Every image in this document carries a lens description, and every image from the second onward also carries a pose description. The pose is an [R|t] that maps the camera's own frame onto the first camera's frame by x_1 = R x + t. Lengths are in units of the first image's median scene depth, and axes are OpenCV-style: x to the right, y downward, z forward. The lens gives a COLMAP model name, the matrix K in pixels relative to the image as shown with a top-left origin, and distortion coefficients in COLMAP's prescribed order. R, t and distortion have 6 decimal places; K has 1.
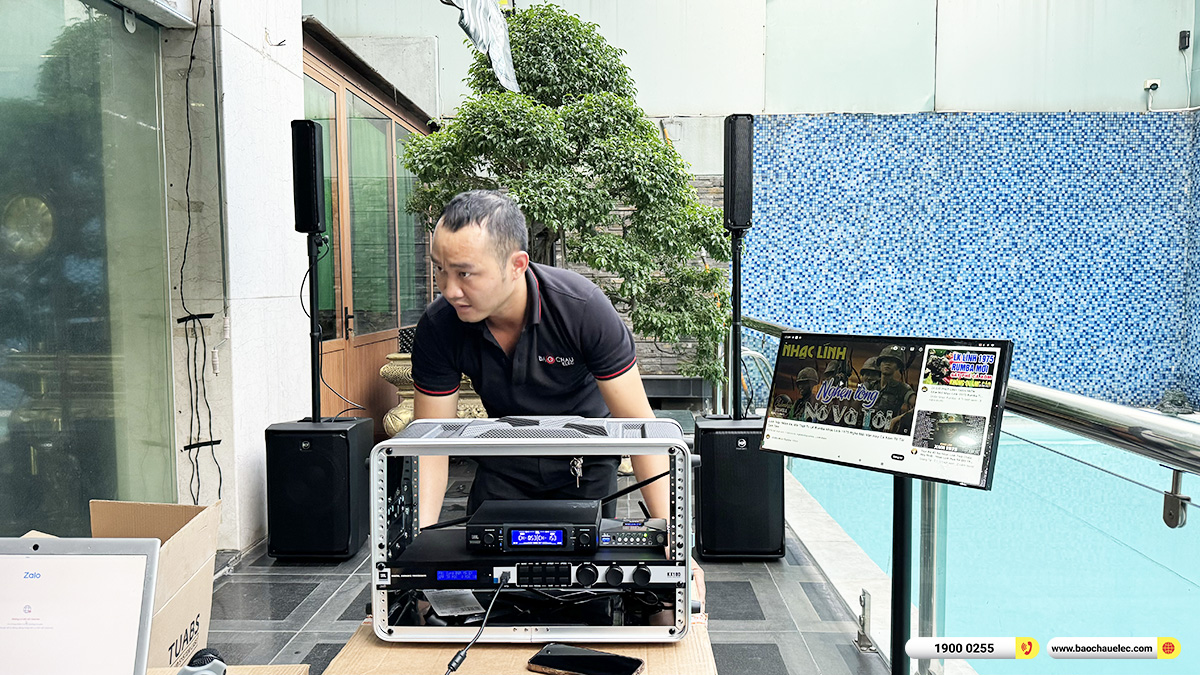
lens RADIAL K [[850.4, 0, 606.1], [0, 850.4, 341.7], [0, 0, 1]] dist [0.081127, -0.117632]
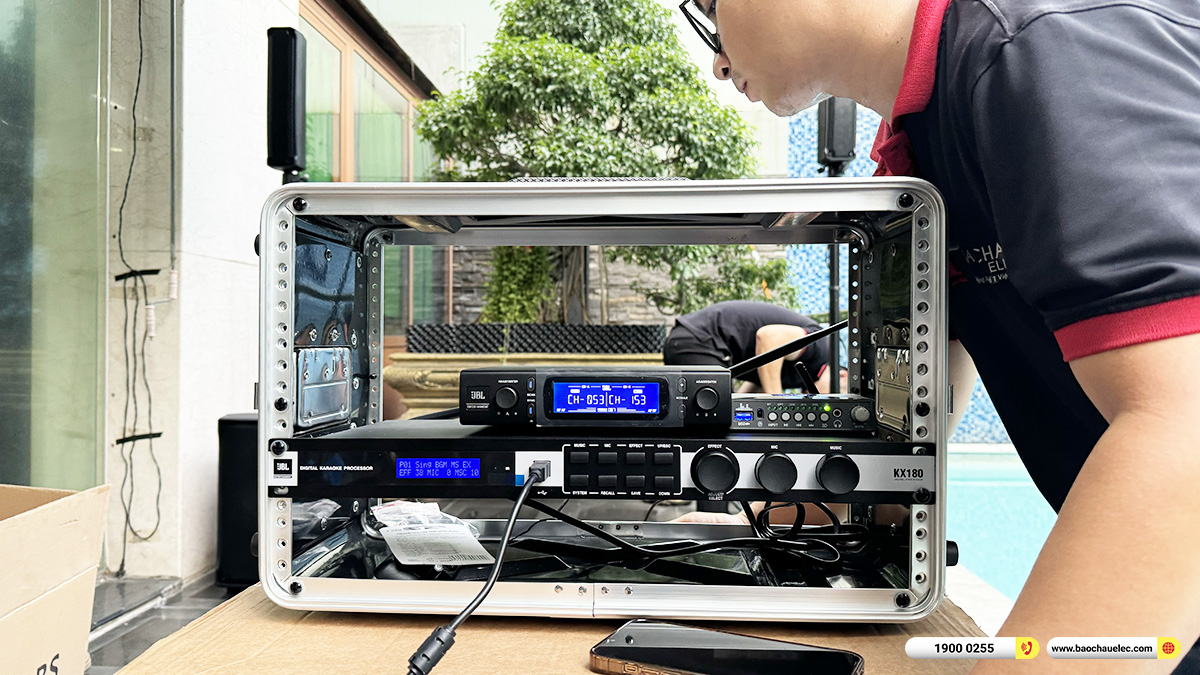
lens RADIAL K [[850.4, 0, 592.6], [0, 850.4, 338.4], [0, 0, 1]] dist [0.081127, -0.117632]
pose [[0.998714, 0.012546, -0.049124, -0.010880], [-0.015850, 0.997598, -0.067438, 0.037084], [0.048159, 0.068130, 0.996513, 0.115531]]
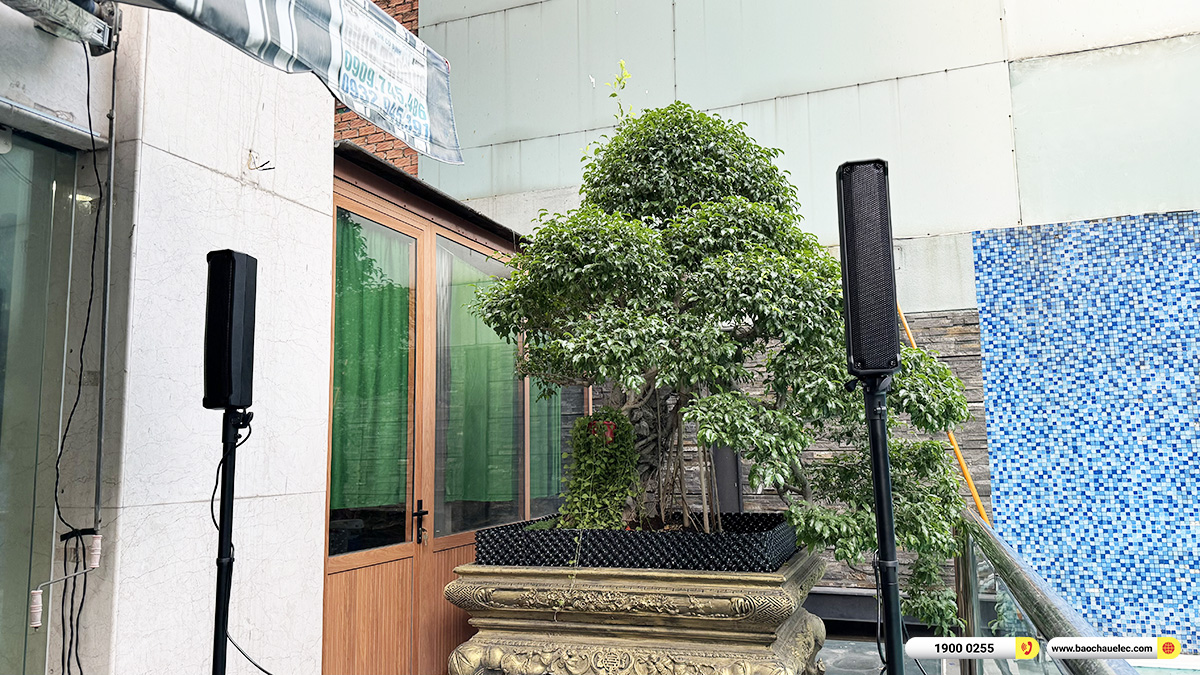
lens RADIAL K [[850.4, 0, 605.3], [0, 850.4, 334.4], [0, 0, 1]] dist [0.081127, -0.117632]
pose [[0.944587, -0.056001, -0.323450, 0.081931], [-0.009760, 0.980114, -0.198196, -0.025114], [0.328117, 0.190370, 0.925256, 0.219330]]
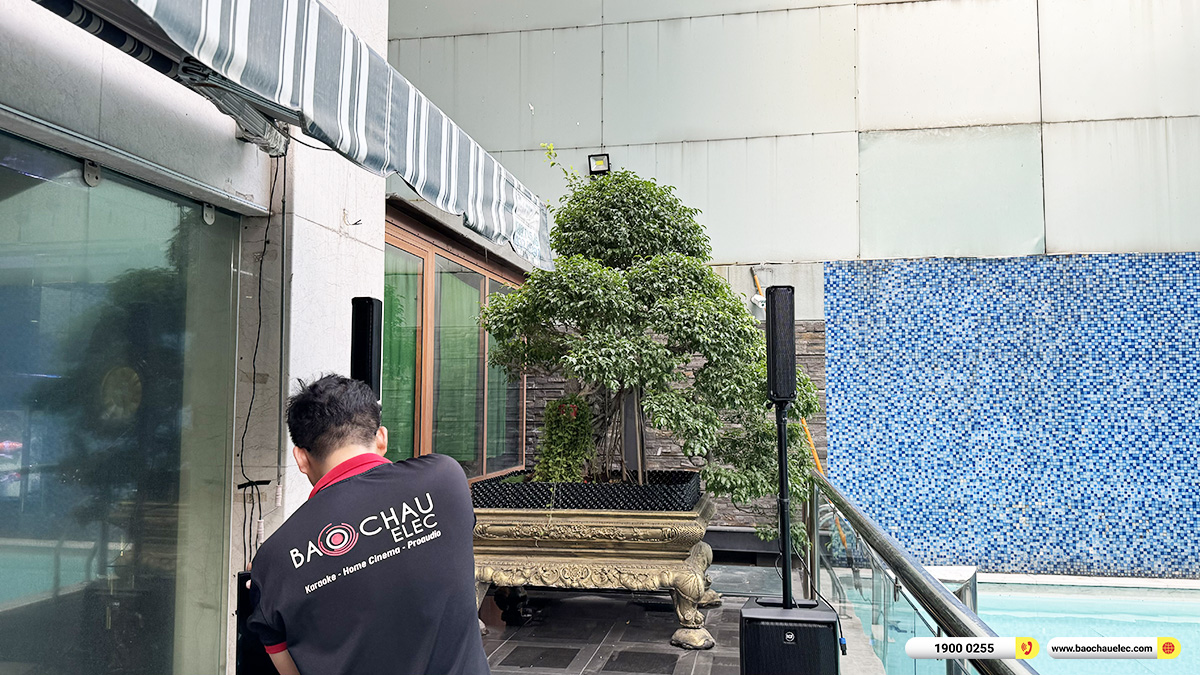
lens RADIAL K [[850.4, 0, 611.7], [0, 850.4, 338.0], [0, 0, 1]] dist [0.081127, -0.117632]
pose [[0.987975, -0.005563, -0.154515, 0.055063], [-0.017496, 0.988911, -0.147473, -0.026998], [0.153622, 0.148403, 0.976922, 0.009845]]
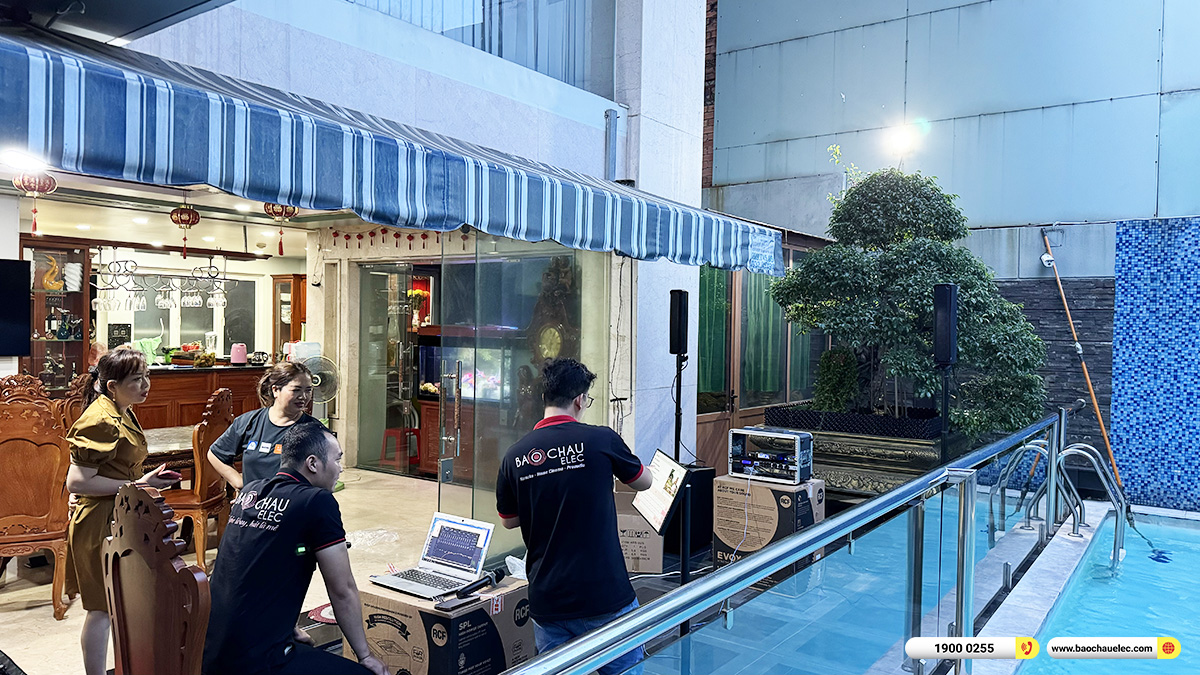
lens RADIAL K [[850.4, 0, 598.3], [0, 850.4, 336.6], [0, 0, 1]] dist [0.081127, -0.117632]
pose [[0.818484, 0.026449, -0.573920, 0.235869], [-0.061612, 0.997220, -0.041910, -0.039509], [0.571216, 0.069663, 0.817838, -0.221797]]
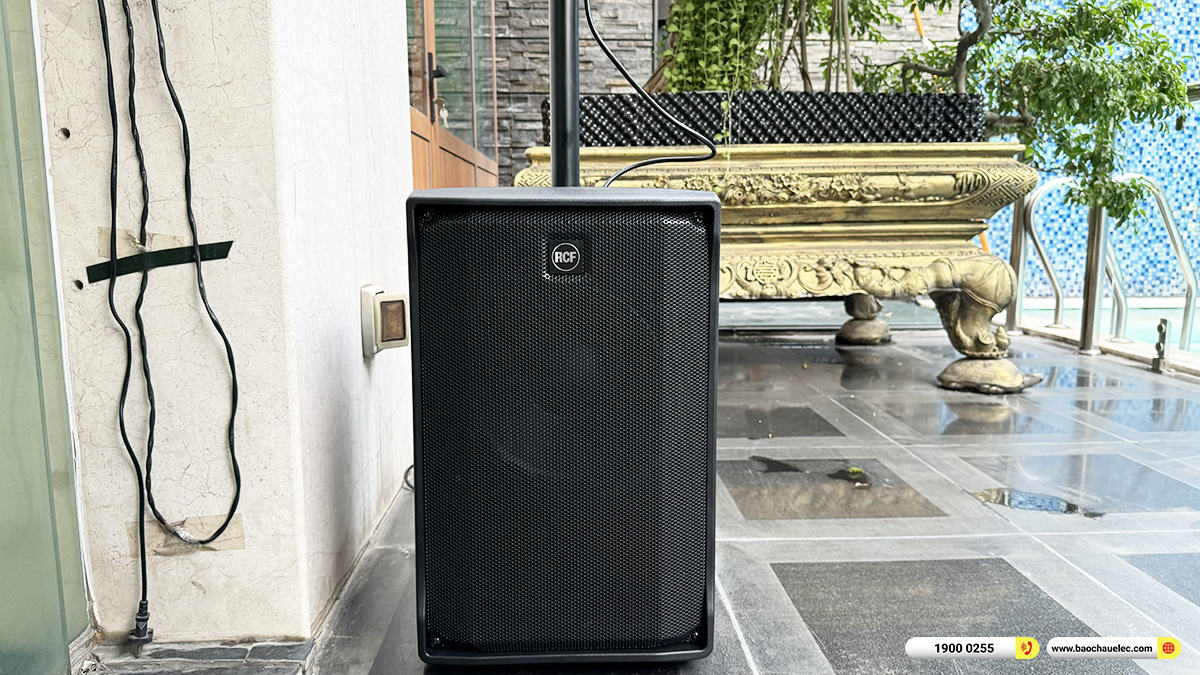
lens RADIAL K [[850.4, 0, 603.8], [0, 850.4, 343.7], [0, 0, 1]] dist [0.081127, -0.117632]
pose [[0.997704, -0.007124, 0.067356, -0.170683], [0.001729, 0.996807, 0.079825, 0.060276], [-0.067710, -0.079525, 0.994531, 0.353176]]
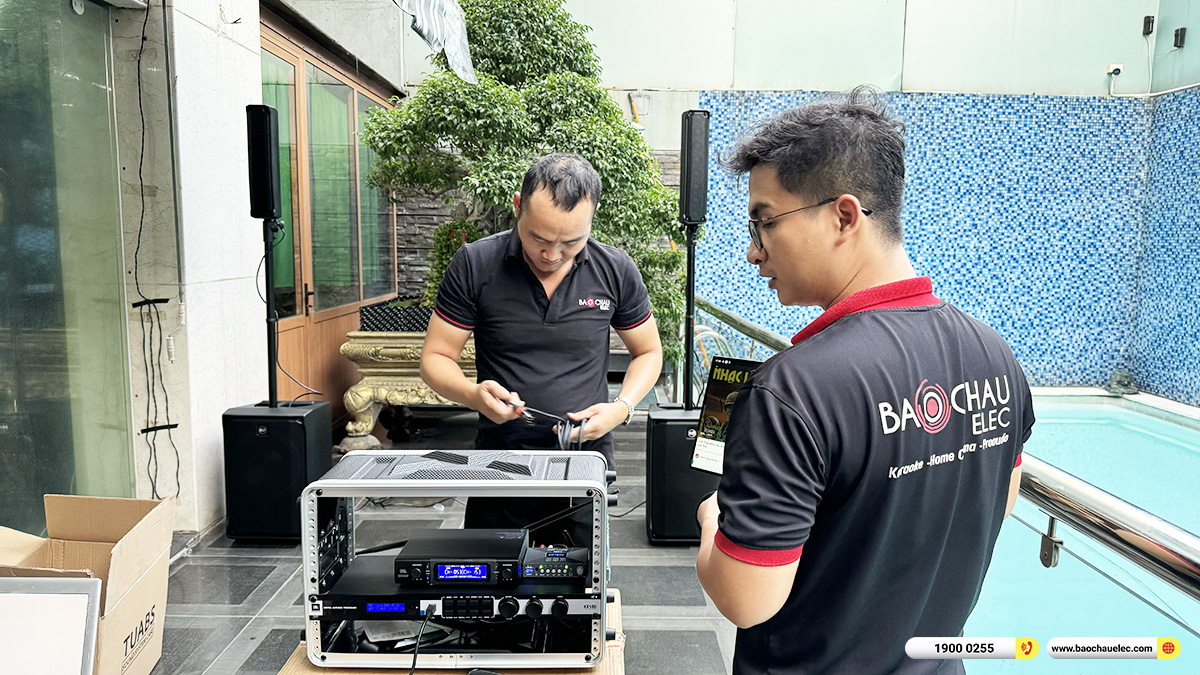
lens RADIAL K [[850.4, 0, 605.5], [0, 850.4, 350.7], [0, 0, 1]] dist [0.081127, -0.117632]
pose [[0.999424, 0.013608, 0.031091, 0.010006], [-0.015391, 0.998207, 0.057843, -0.018167], [-0.030248, -0.058288, 0.997841, -0.008567]]
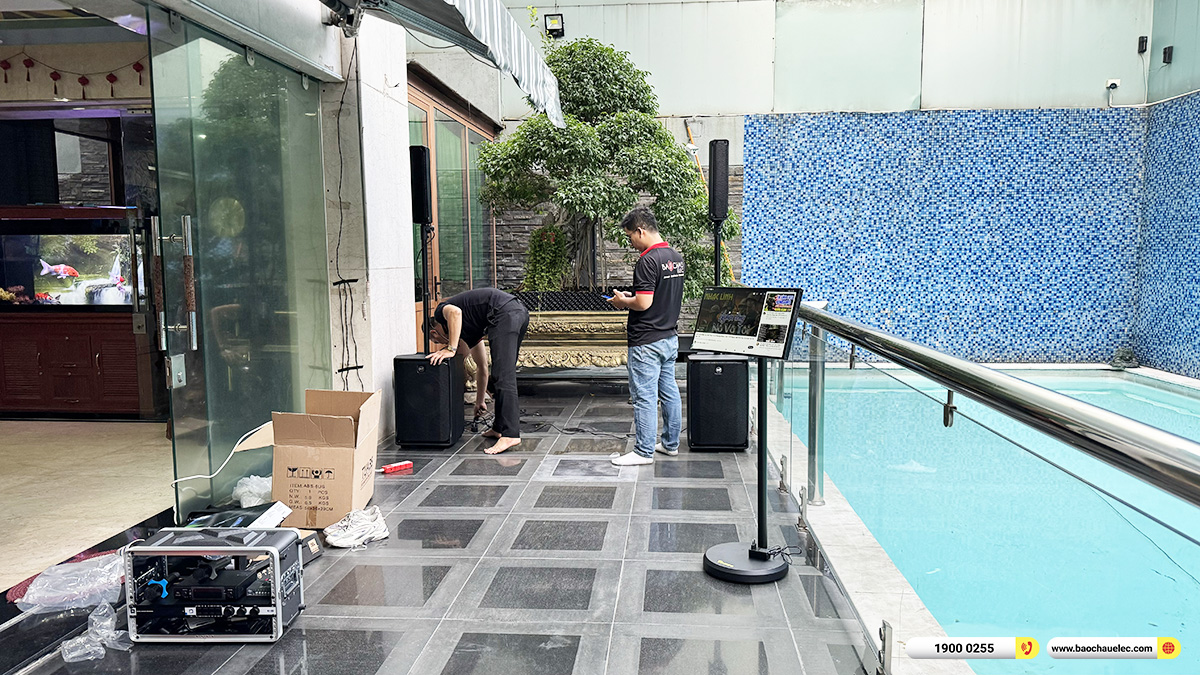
lens RADIAL K [[850.4, 0, 603.8], [0, 850.4, 346.5], [0, 0, 1]] dist [0.081127, -0.117632]
pose [[0.998200, 0.005615, -0.059702, 0.023984], [-0.003335, 0.999264, 0.038226, 0.011831], [0.059872, -0.037958, 0.997484, -0.208495]]
